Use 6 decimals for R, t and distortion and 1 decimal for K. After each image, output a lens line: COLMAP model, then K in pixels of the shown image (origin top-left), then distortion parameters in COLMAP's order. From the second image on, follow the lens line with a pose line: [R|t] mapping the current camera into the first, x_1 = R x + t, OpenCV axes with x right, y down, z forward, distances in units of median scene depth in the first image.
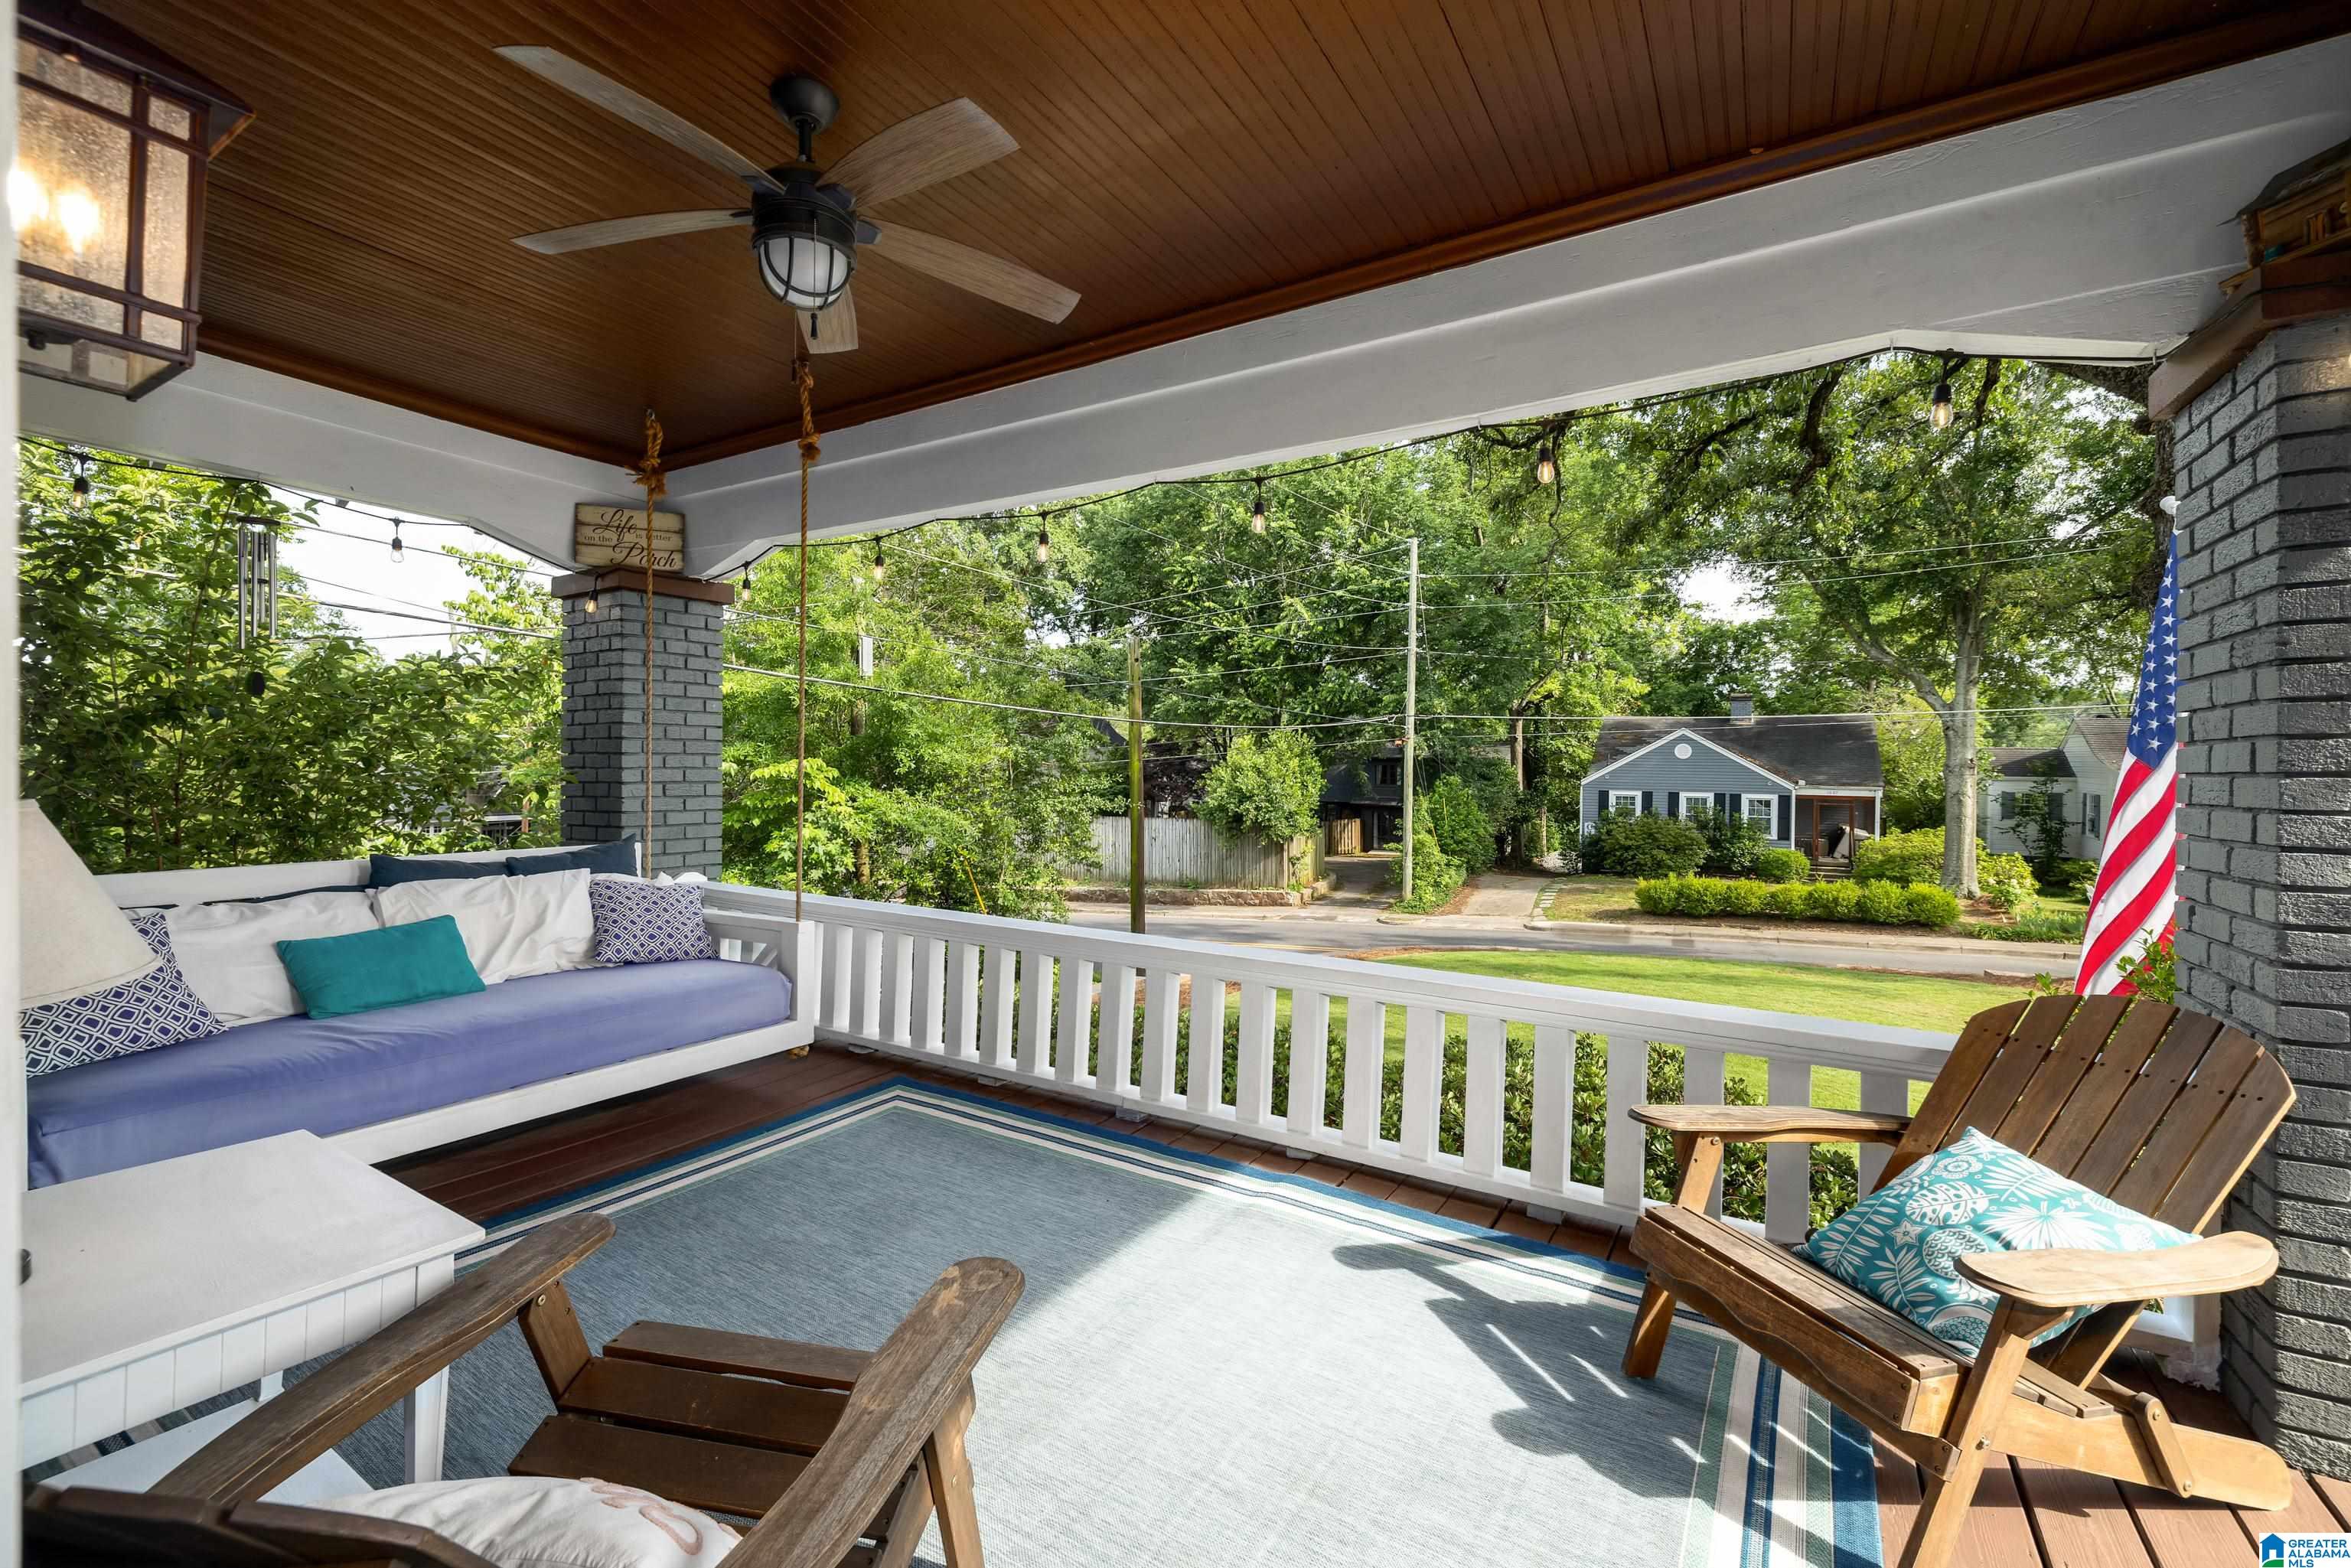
lens RADIAL K [[974.7, 0, 1178.1], [0, 974.7, 762.6], [0, 0, 1]] dist [0.001823, 0.000154]
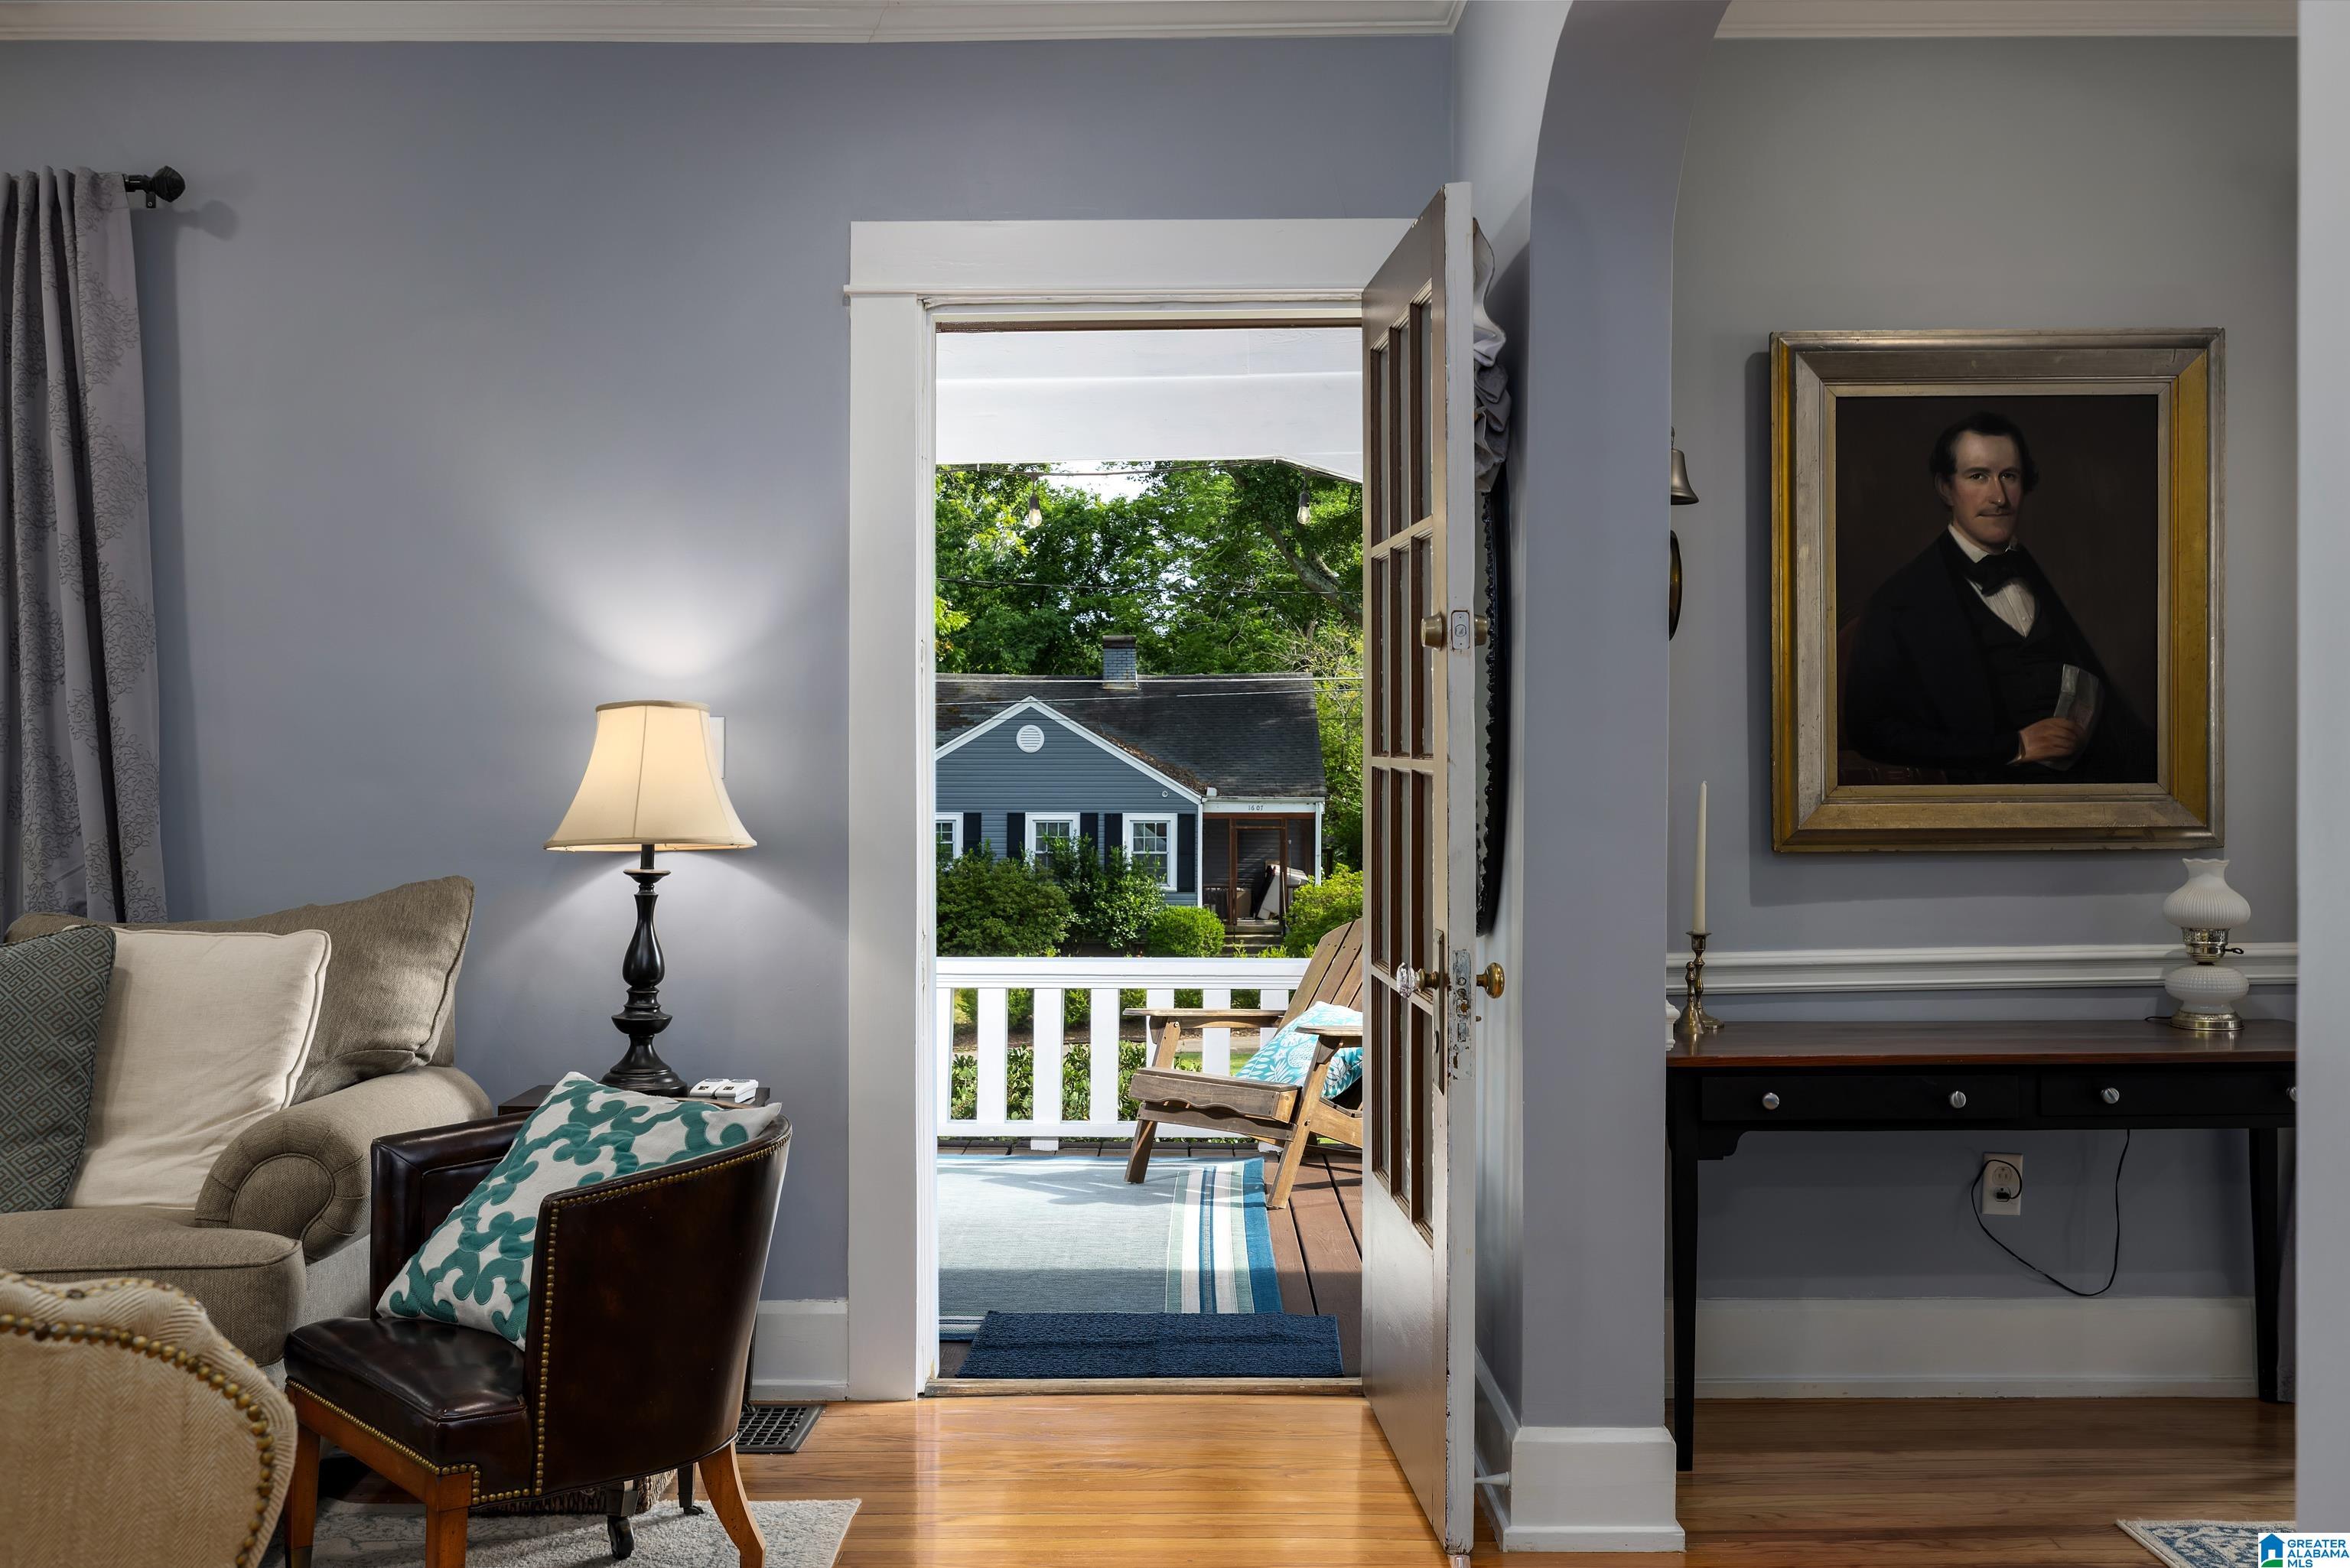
lens RADIAL K [[2252.3, 0, 1187.0], [0, 2252.3, 773.1], [0, 0, 1]] dist [0.014315, 0.000000]
pose [[0.847575, -0.013490, 0.530505, -0.081416], [0.011030, 0.999909, 0.007803, -0.001062], [-0.530561, -0.000762, 0.847646, -0.124782]]
